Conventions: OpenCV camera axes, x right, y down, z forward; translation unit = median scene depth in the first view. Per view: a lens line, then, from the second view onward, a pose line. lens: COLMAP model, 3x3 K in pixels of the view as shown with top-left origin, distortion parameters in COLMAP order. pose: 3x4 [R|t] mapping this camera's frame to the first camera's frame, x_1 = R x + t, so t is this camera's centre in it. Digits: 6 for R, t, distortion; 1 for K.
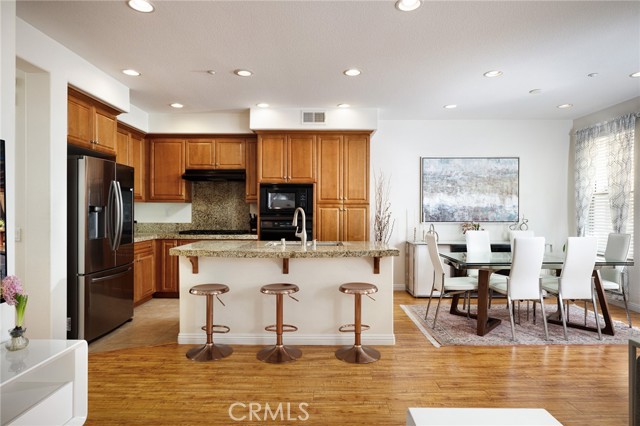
lens RADIAL K [[362.8, 0, 317.4], [0, 362.8, 213.5], [0, 0, 1]] dist [-0.005974, -0.001506]
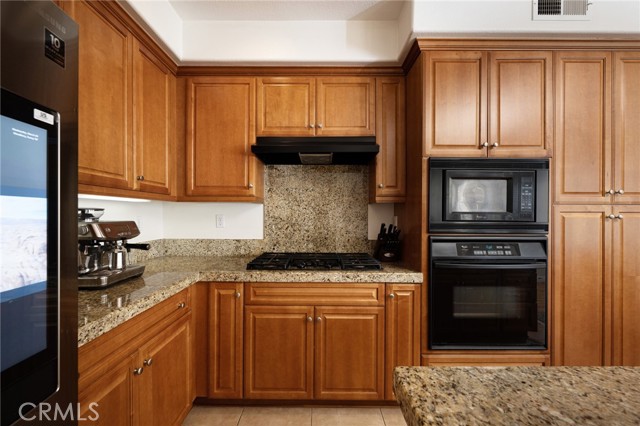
lens RADIAL K [[264.8, 0, 323.6], [0, 264.8, 214.1], [0, 0, 1]] dist [-0.005729, -0.000371]
pose [[0.999994, -0.001724, -0.002882, -0.286795], [0.001717, 0.999995, -0.002568, -0.013290], [0.002886, 0.002563, 0.999993, 0.671521]]
